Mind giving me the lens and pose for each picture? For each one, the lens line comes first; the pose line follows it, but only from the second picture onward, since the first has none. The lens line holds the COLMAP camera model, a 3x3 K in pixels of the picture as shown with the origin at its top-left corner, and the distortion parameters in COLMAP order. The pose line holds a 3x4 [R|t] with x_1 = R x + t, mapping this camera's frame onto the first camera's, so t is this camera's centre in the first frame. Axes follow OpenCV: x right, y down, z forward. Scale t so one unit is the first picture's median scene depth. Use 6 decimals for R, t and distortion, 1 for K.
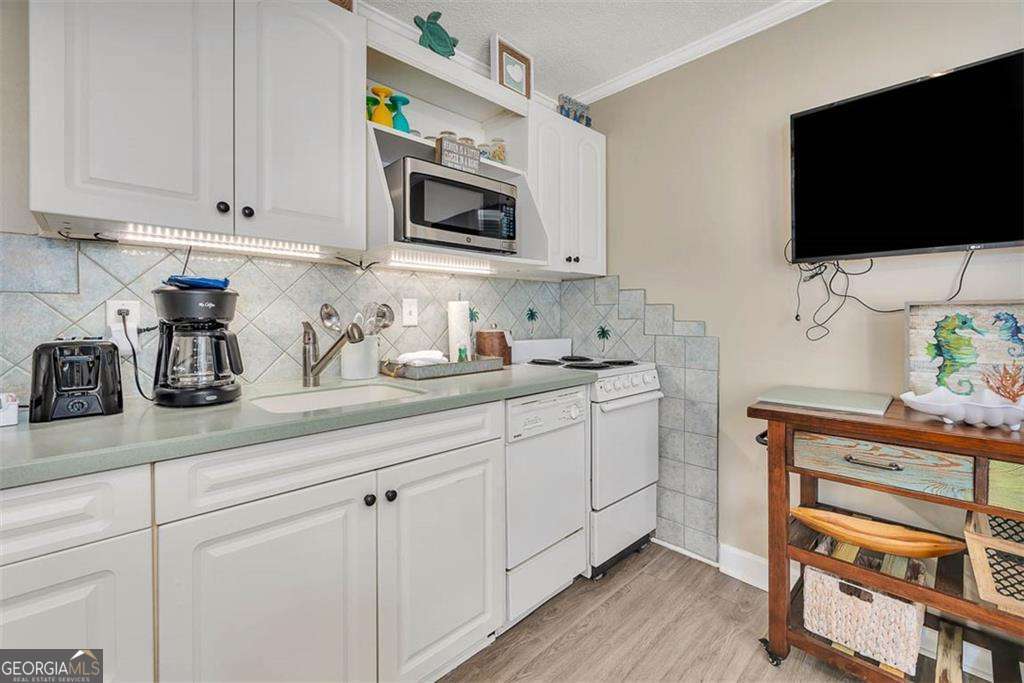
lens RADIAL K [[442.3, 0, 510.9], [0, 442.3, 323.3], [0, 0, 1]] dist [-0.001717, -0.000071]
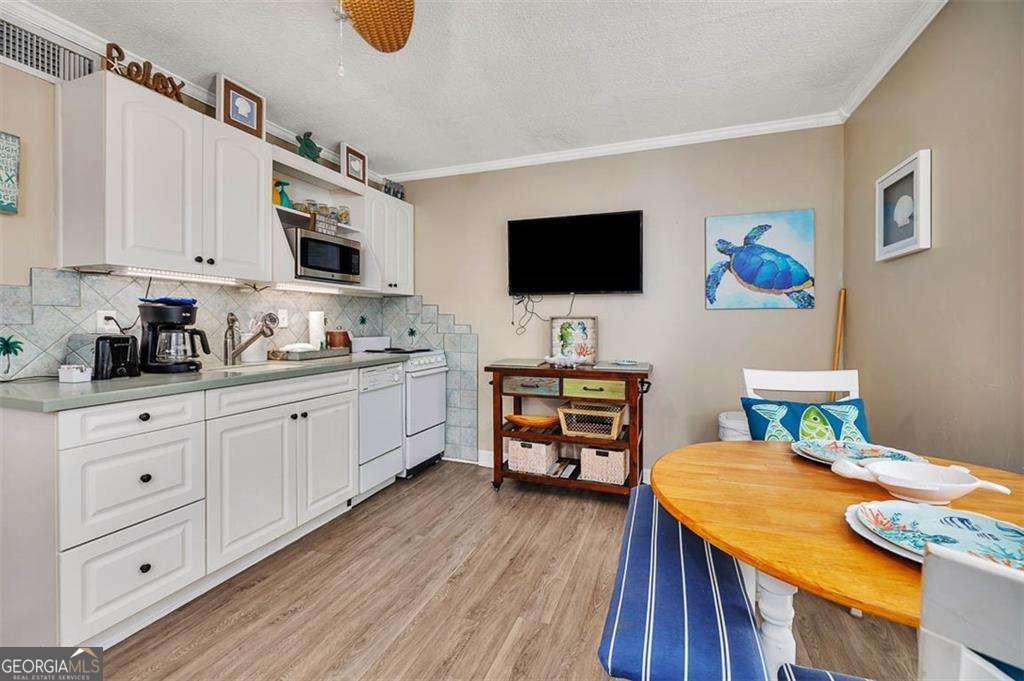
lens RADIAL K [[428.1, 0, 512.0], [0, 428.1, 327.5], [0, 0, 1]] dist [-0.000856, -0.000021]
pose [[0.901422, -0.000272, 0.432942, -0.170778], [0.000167, 1.000000, 0.000281, 0.006071], [-0.432942, -0.000181, 0.901422, -0.692616]]
